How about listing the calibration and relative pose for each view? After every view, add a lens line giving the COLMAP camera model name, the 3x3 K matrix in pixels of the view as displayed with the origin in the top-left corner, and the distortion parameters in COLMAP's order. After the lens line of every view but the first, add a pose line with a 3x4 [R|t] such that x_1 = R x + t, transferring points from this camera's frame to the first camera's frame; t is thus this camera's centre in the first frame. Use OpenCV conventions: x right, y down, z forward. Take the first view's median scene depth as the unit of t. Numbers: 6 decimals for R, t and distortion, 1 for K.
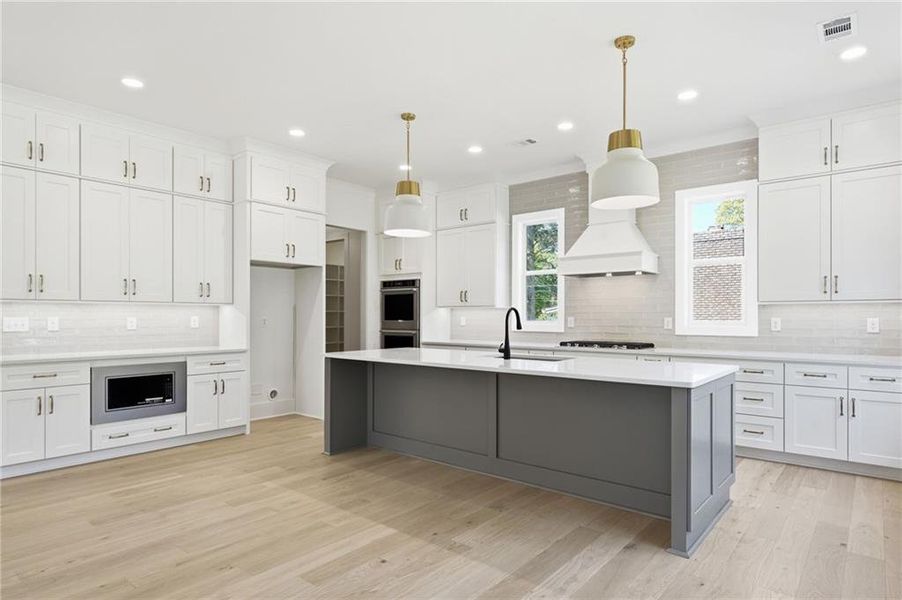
lens RADIAL K [[514.3, 0, 451.0], [0, 514.3, 317.3], [0, 0, 1]] dist [0.000104, -0.000503]
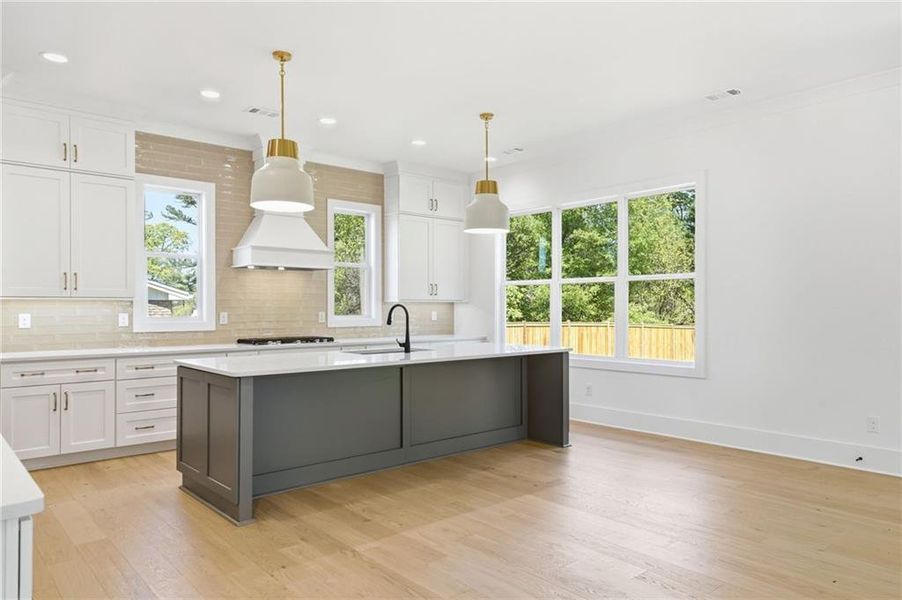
lens RADIAL K [[608.8, 0, 468.8], [0, 608.8, 311.1], [0, 0, 1]] dist [0.007126, 0.001480]
pose [[0.139499, -0.007053, 0.990197, -0.943517], [0.002006, 0.999975, 0.006840, -0.011524], [-0.990220, 0.001033, 0.139509, 0.584908]]
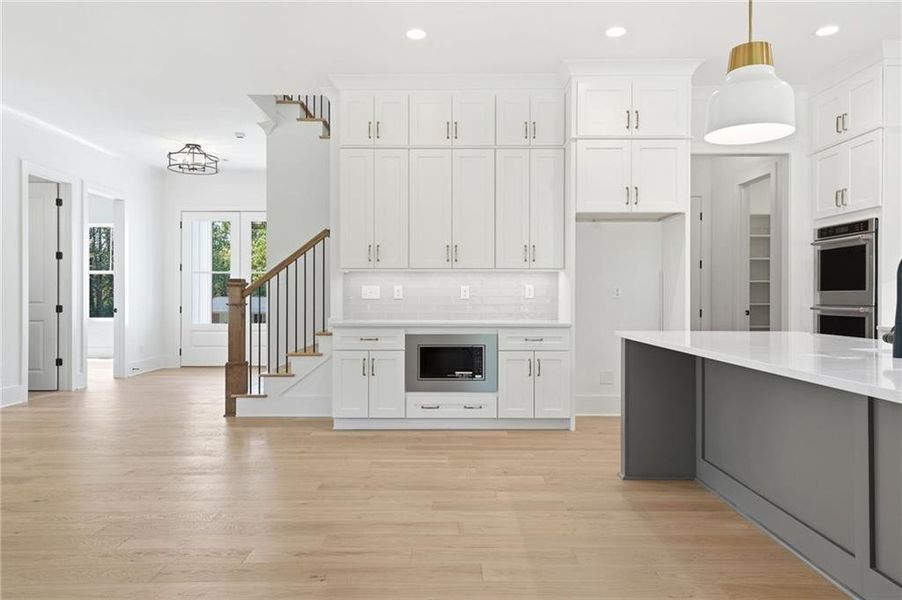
lens RADIAL K [[593.4, 0, 451.0], [0, 593.4, 300.0], [0, 0, 1]] dist [0.027209, 0.001210]
pose [[0.640360, 0.004051, -0.768064, 0.221468], [-0.002172, 0.999992, 0.003463, 0.023632], [0.768072, -0.000549, 0.640364, 0.294375]]
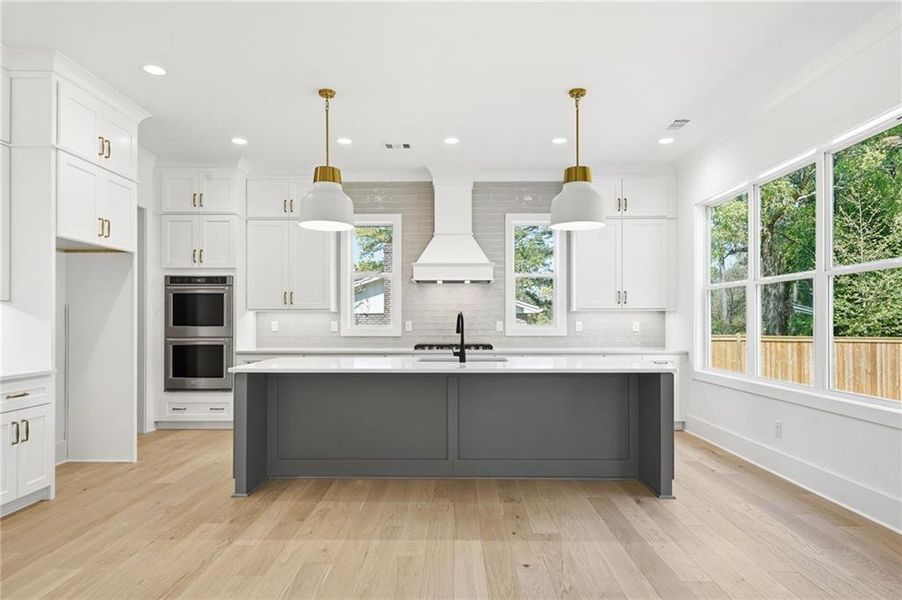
lens RADIAL K [[533.0, 0, 452.0], [0, 533.0, 321.7], [0, 0, 1]] dist [0.001799, 0.000478]
pose [[0.772452, -0.002608, 0.635068, -0.490511], [0.002437, 0.999996, 0.001142, -0.000712], [-0.635068, 0.000666, 0.772456, 0.158598]]
